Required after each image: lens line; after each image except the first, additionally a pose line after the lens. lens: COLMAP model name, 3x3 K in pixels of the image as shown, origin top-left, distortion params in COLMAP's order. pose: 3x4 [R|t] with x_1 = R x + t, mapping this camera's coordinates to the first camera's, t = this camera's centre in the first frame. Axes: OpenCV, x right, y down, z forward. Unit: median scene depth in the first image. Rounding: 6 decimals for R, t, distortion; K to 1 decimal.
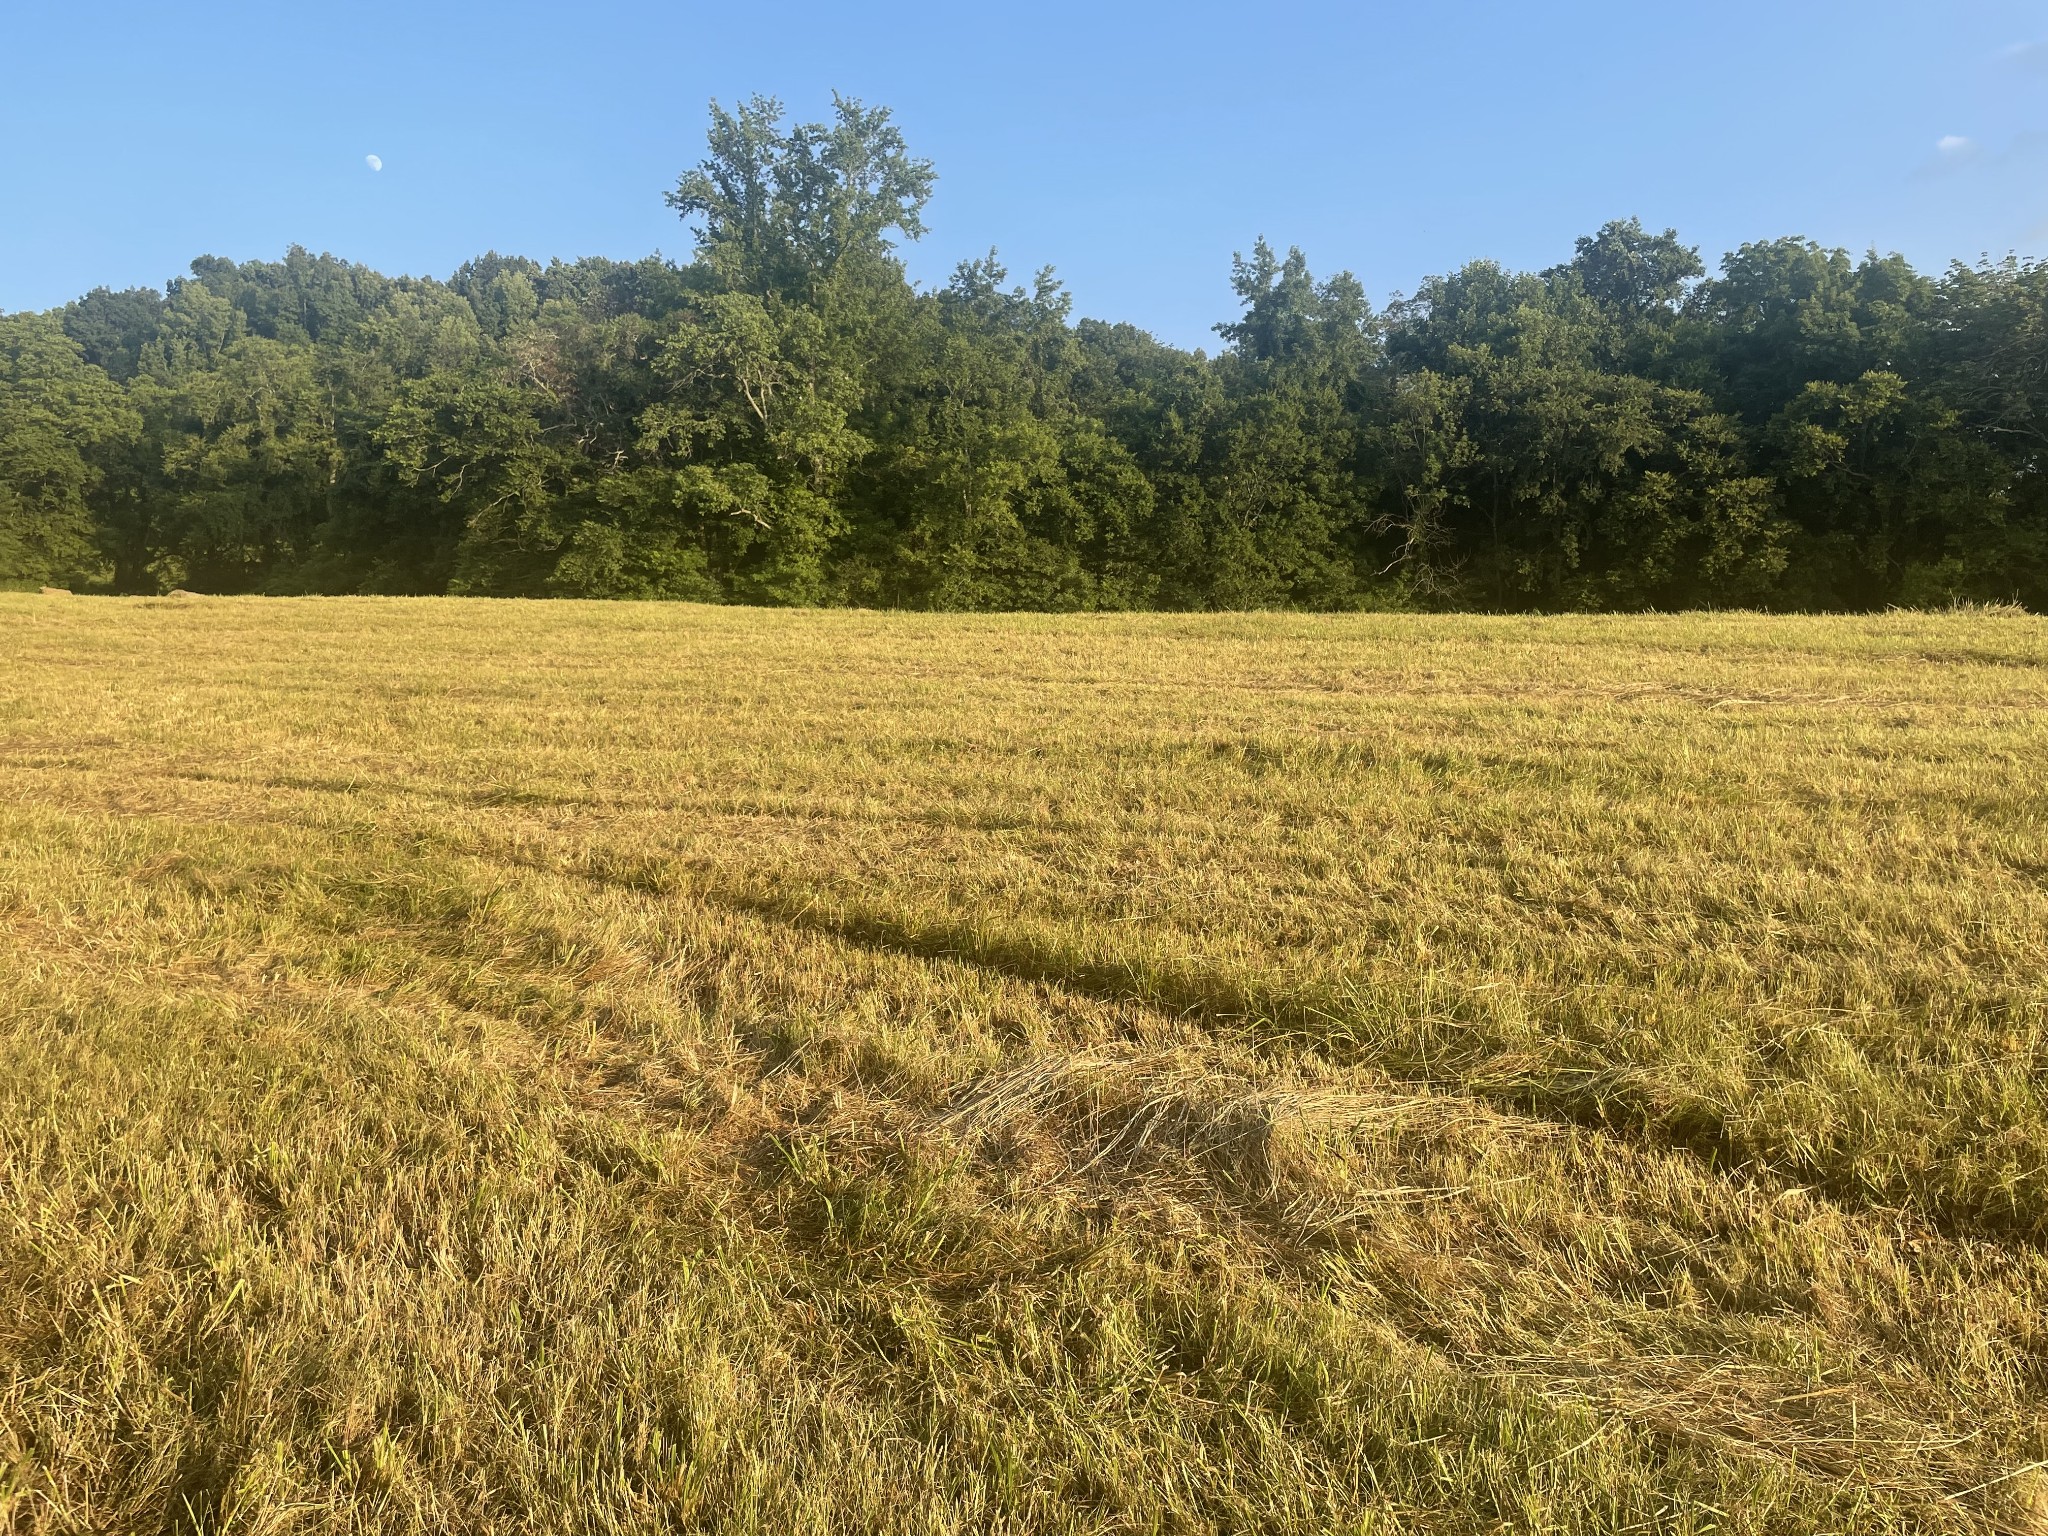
lens RADIAL K [[1573.4, 0, 1039.7], [0, 1573.4, 773.2], [0, 0, 1]] dist [0.085659, -0.117455]
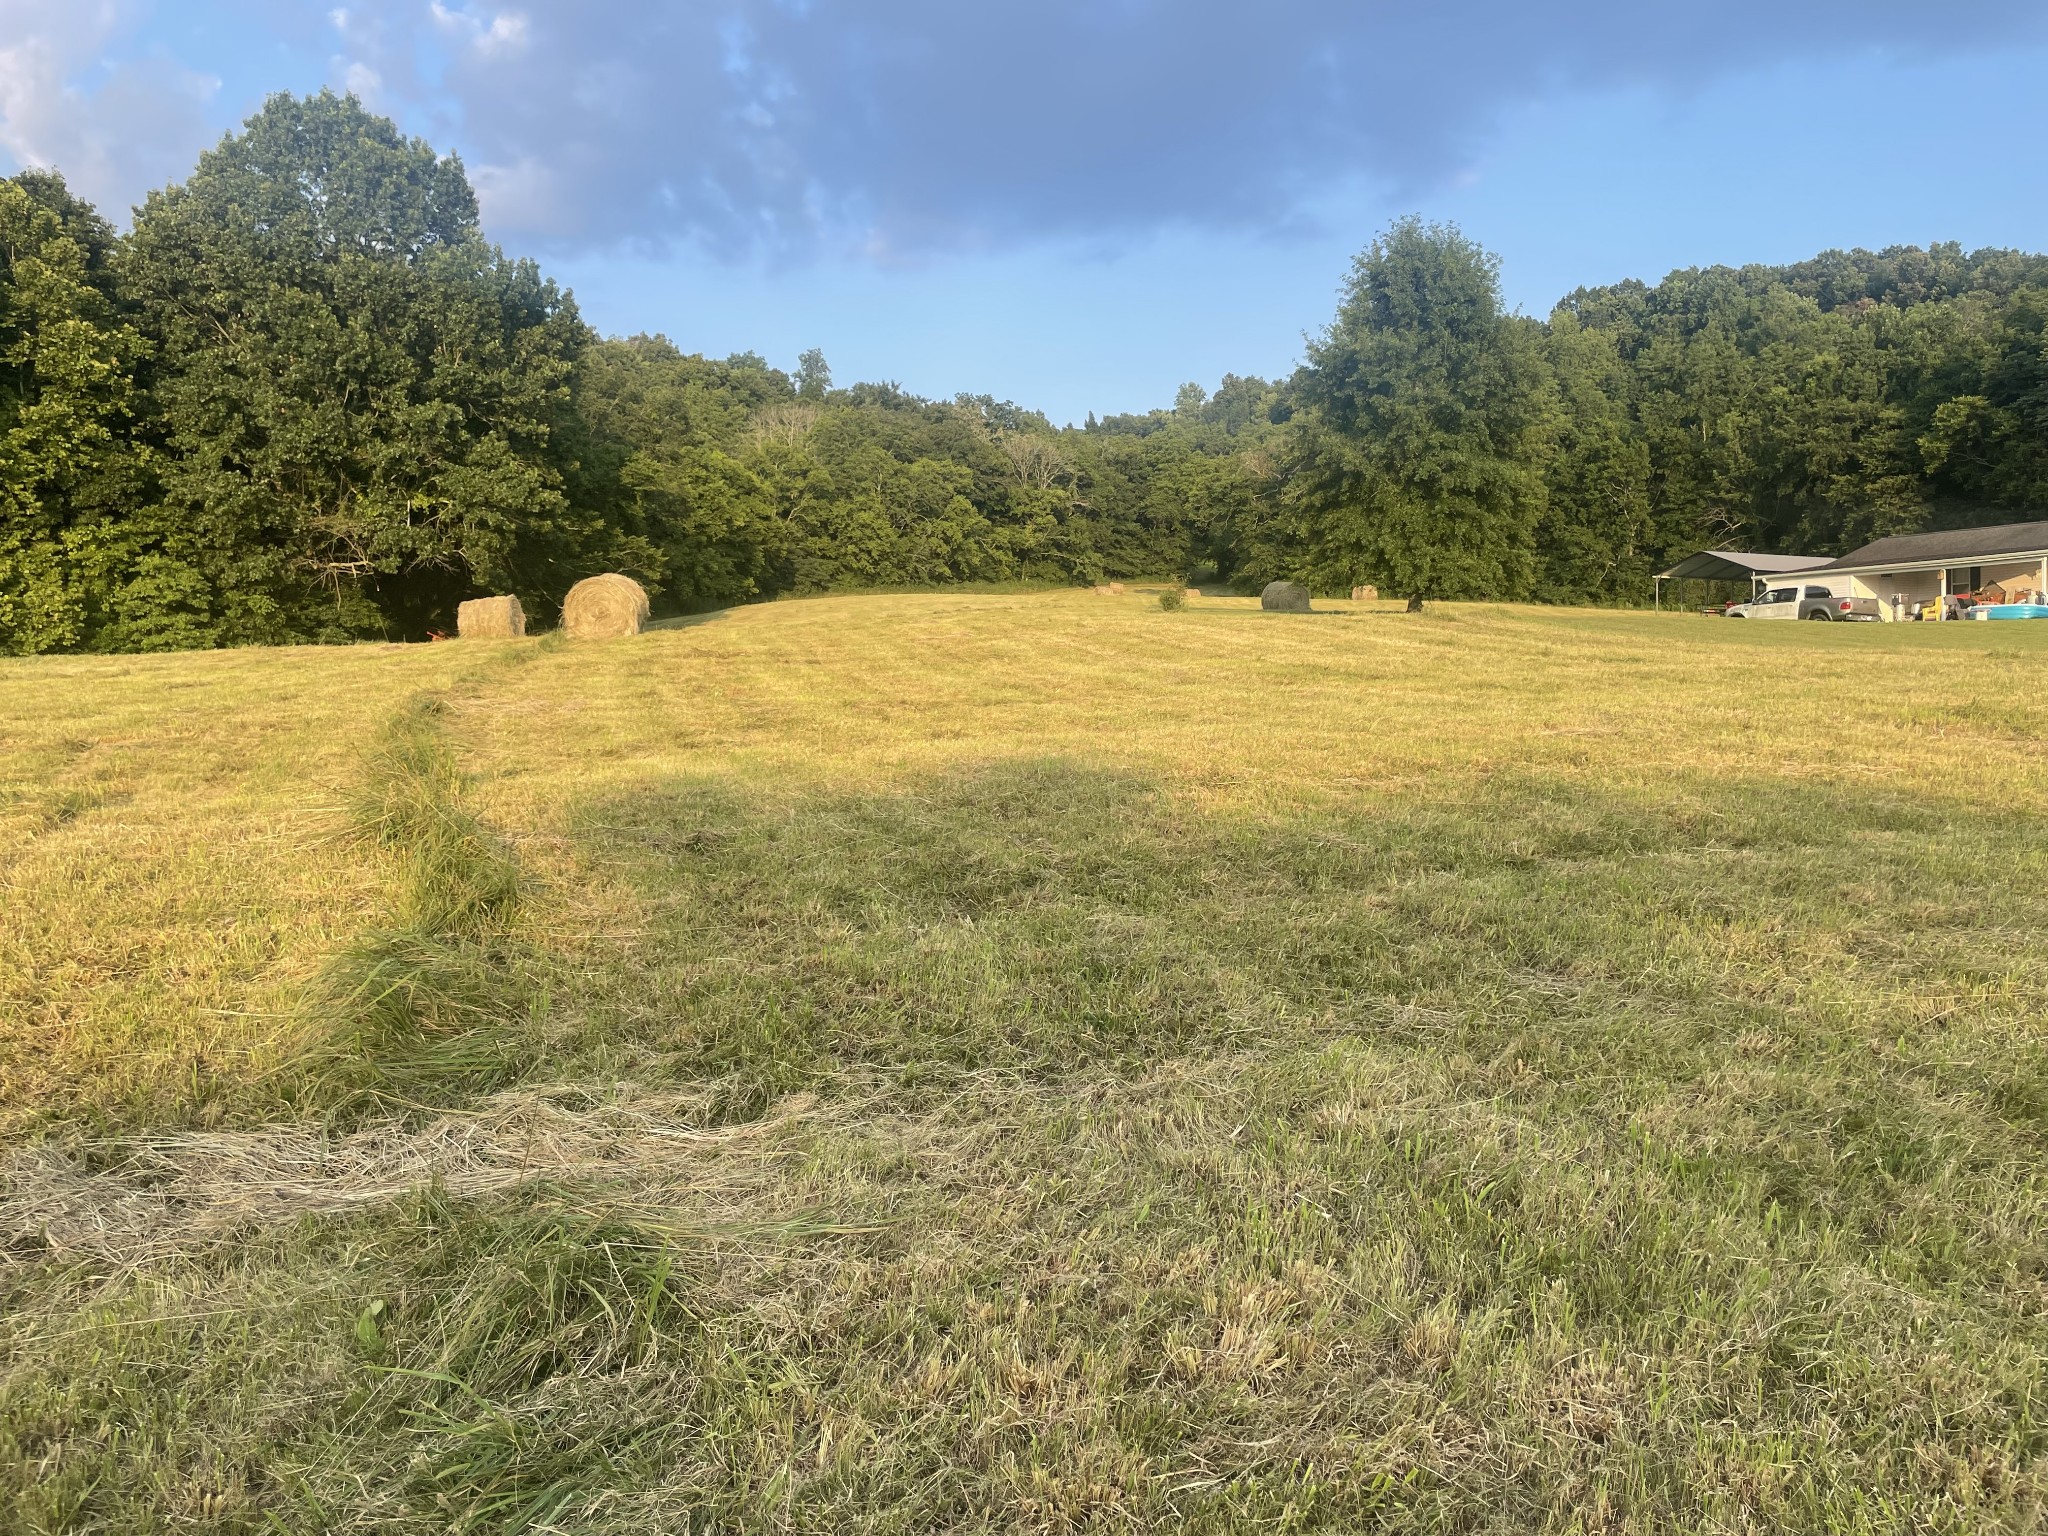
lens RADIAL K [[1573.4, 0, 1023.2], [0, 1573.4, 753.5], [0, 0, 1]] dist [0.085659, -0.117455]
pose [[0.667901, 0.053139, -0.742351, 0.942983], [-0.040912, 0.998561, 0.034670, 0.041320], [0.743125, 0.007215, 0.669114, -0.494574]]
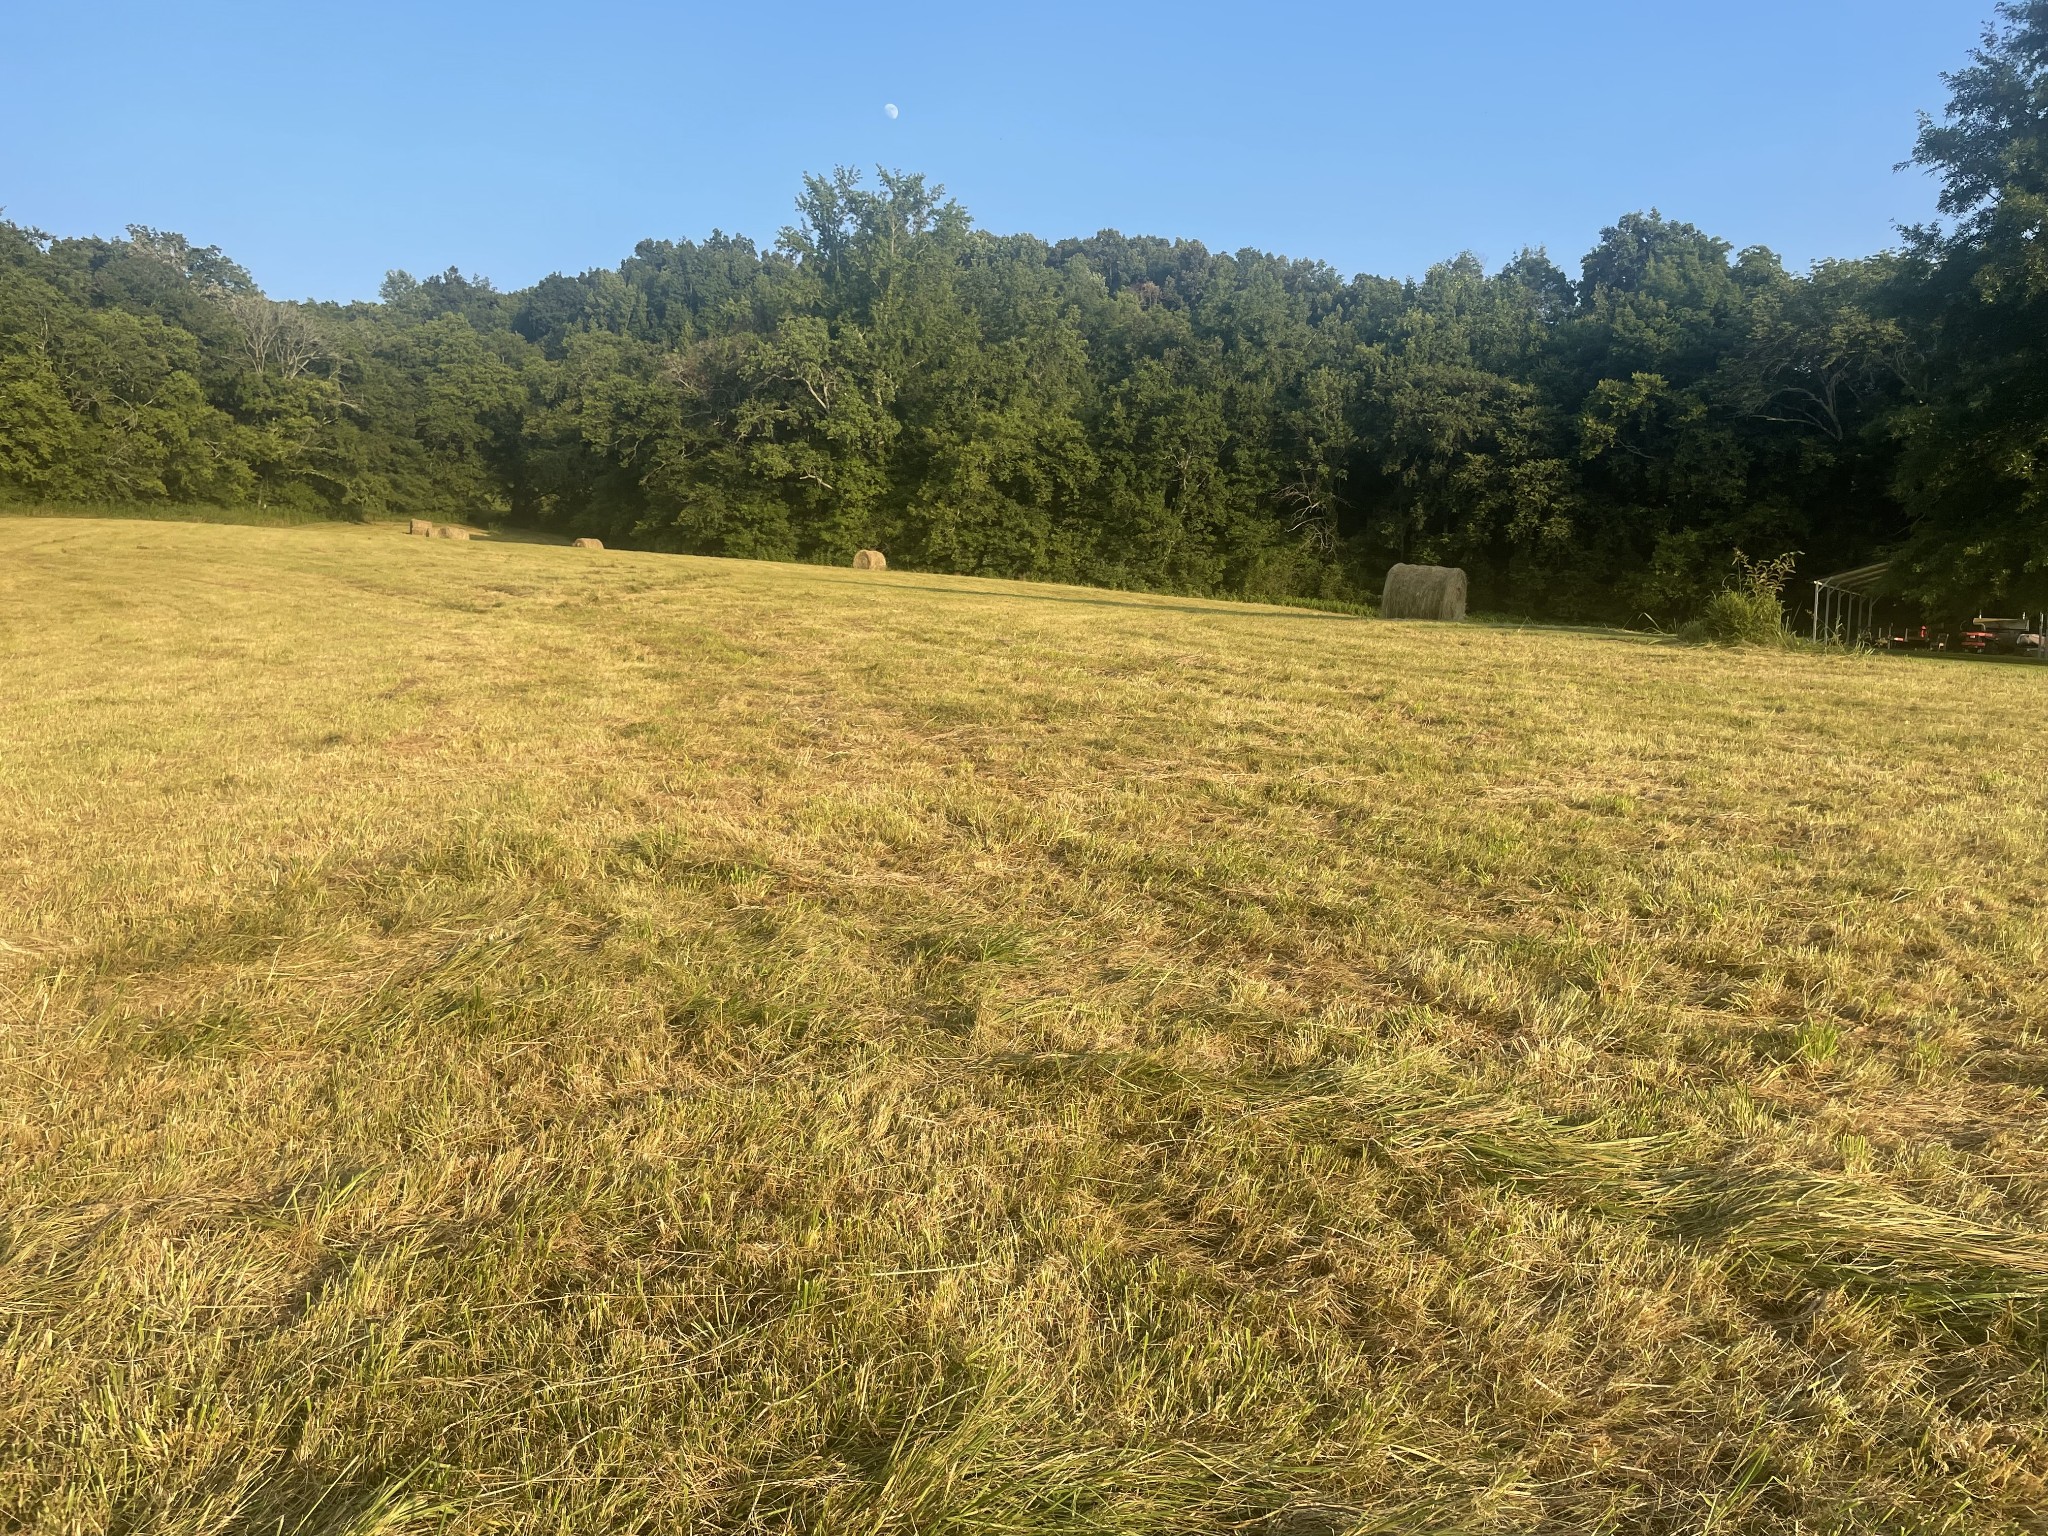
lens RADIAL K [[1573.4, 0, 1034.9], [0, 1573.4, 783.3], [0, 0, 1]] dist [0.085659, -0.117455]
pose [[0.955905, 0.066701, -0.286001, 0.414042], [-0.052656, 0.997011, 0.056529, 0.013745], [0.288917, -0.038976, 0.956560, -0.277013]]
